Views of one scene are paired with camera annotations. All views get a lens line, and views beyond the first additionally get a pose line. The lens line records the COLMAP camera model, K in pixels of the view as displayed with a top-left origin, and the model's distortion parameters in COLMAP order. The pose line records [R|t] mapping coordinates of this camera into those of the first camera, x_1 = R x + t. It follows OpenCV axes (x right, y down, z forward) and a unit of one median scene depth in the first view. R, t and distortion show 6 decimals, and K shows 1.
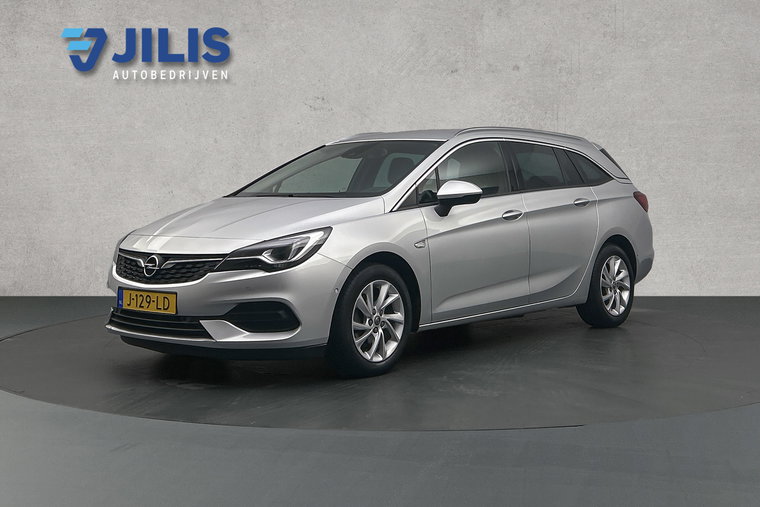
lens RADIAL K [[594.9, 0, 380.0], [0, 594.9, 253.4], [0, 0, 1]] dist [-0.001808, -0.000957]
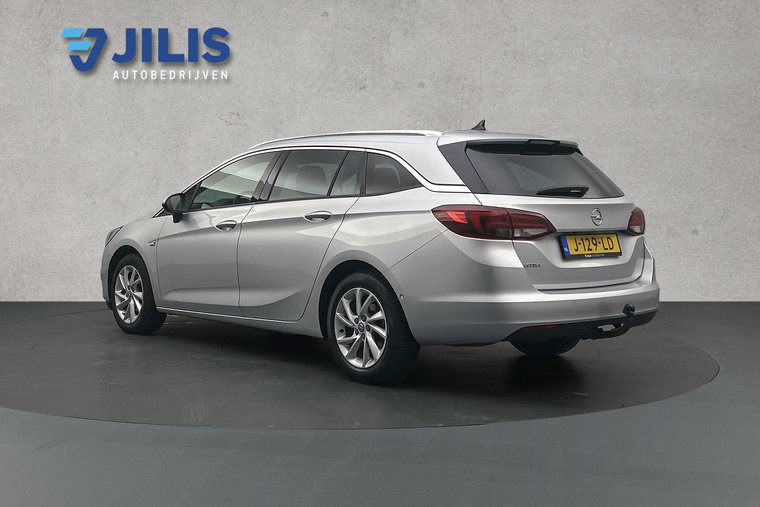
lens RADIAL K [[594.9, 0, 379.9], [0, 594.9, 253.1], [0, 0, 1]] dist [-0.001808, -0.000957]
pose [[1.000000, 0.000004, 0.000201, 0.155660], [-0.000003, 1.000000, -0.000636, -0.013332], [-0.000201, 0.000636, 1.000000, -0.054215]]
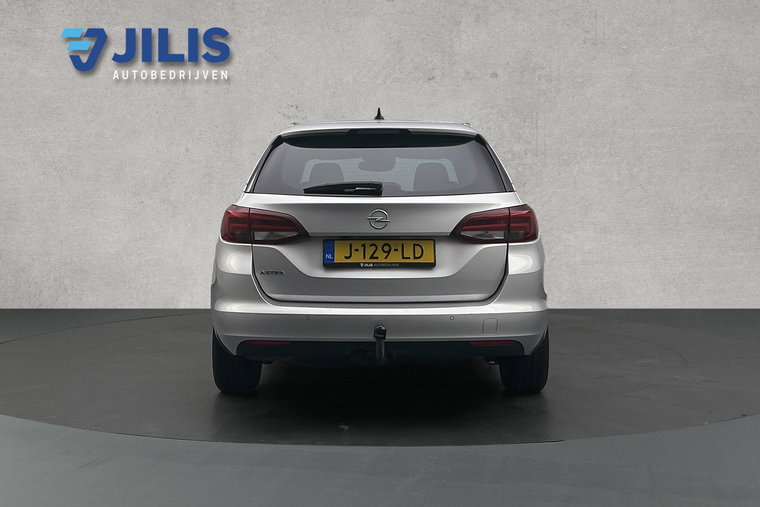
lens RADIAL K [[594.9, 0, 380.1], [0, 594.9, 253.6], [0, 0, 1]] dist [-0.001808, -0.000957]
pose [[1.000000, 0.000041, 0.000297, 0.040795], [-0.000041, 1.000000, 0.000122, -0.018887], [-0.000297, -0.000122, 1.000000, 0.021597]]
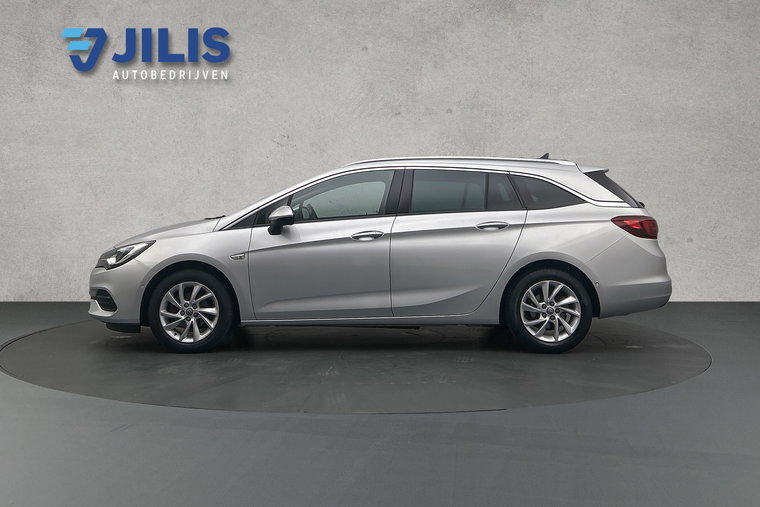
lens RADIAL K [[594.9, 0, 380.0], [0, 594.9, 253.3], [0, 0, 1]] dist [-0.001808, -0.000957]
pose [[1.000000, 0.000073, 0.000067, 0.089248], [-0.000073, 1.000000, -0.000402, -0.024810], [-0.000068, 0.000402, 1.000000, -0.198504]]
